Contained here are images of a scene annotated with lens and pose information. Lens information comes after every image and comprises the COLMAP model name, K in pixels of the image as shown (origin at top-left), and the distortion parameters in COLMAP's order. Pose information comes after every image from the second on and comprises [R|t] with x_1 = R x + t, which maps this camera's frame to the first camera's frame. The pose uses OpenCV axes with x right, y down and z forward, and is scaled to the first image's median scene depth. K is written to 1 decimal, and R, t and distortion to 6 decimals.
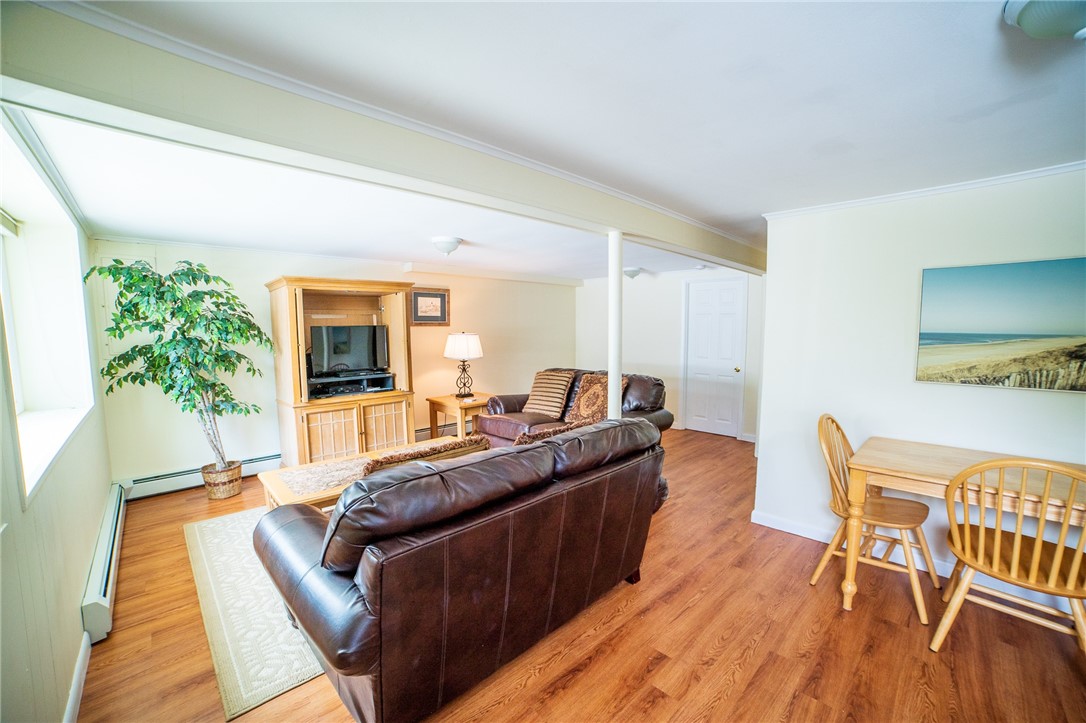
lens RADIAL K [[430.3, 0, 541.7], [0, 430.3, 368.0], [0, 0, 1]] dist [-0.111741, 0.034766]
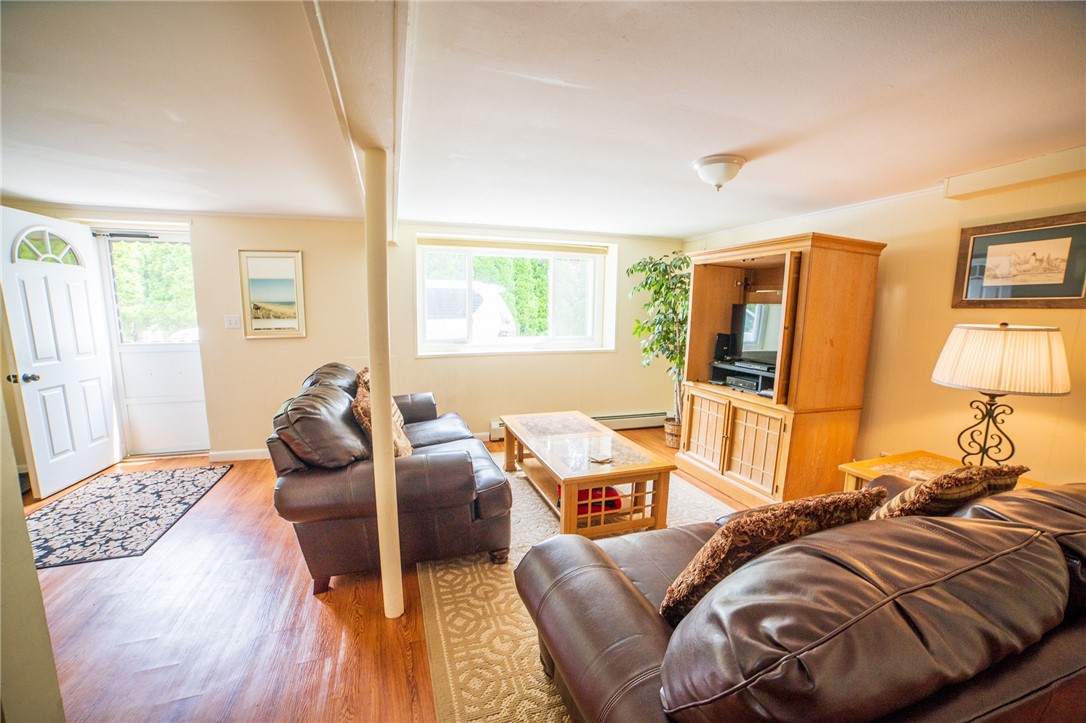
lens RADIAL K [[430.3, 0, 541.7], [0, 430.3, 368.0], [0, 0, 1]] dist [-0.111741, 0.034766]
pose [[-0.410447, 0.128037, -0.902851, 0.331111], [-0.092692, 0.979107, 0.180991, -0.068657], [0.907161, 0.157974, -0.390003, 0.750439]]
